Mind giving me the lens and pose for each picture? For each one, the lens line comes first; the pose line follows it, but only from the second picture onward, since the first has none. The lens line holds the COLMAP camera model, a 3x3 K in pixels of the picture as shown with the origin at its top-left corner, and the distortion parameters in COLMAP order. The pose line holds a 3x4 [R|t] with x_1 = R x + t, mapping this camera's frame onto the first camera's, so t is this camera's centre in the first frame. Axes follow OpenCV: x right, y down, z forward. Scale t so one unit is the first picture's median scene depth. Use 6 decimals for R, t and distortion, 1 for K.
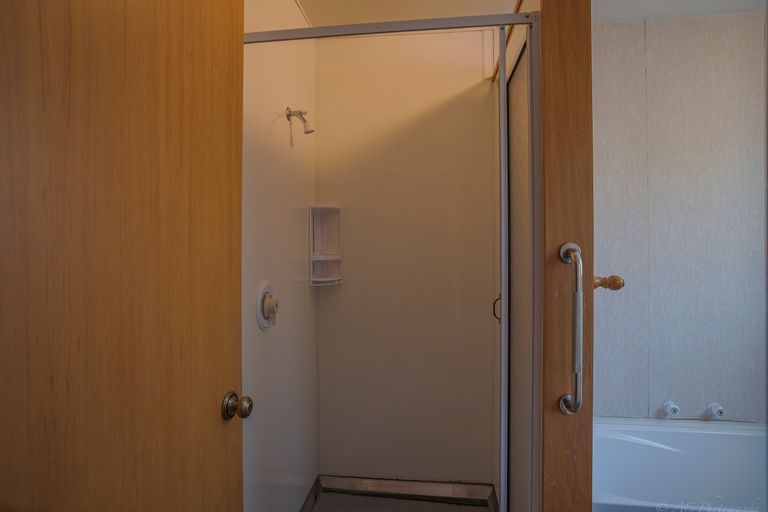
lens RADIAL K [[444.9, 0, 382.7], [0, 444.9, 248.9], [0, 0, 1]] dist [-0.071935, 0.047374]
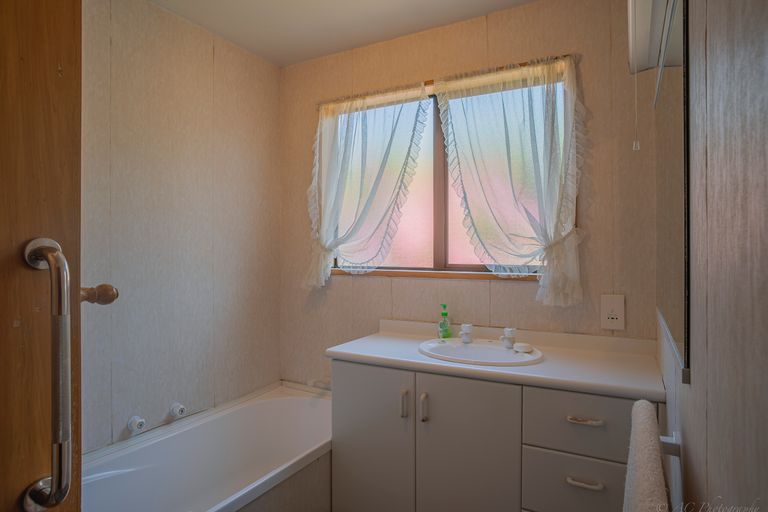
lens RADIAL K [[444.9, 0, 382.7], [0, 444.9, 248.9], [0, 0, 1]] dist [-0.071935, 0.047374]
pose [[0.385484, 0.005586, 0.922698, 0.037855], [-0.008088, 0.999964, -0.002675, 0.000737], [-0.922679, -0.006432, 0.385515, 0.295356]]
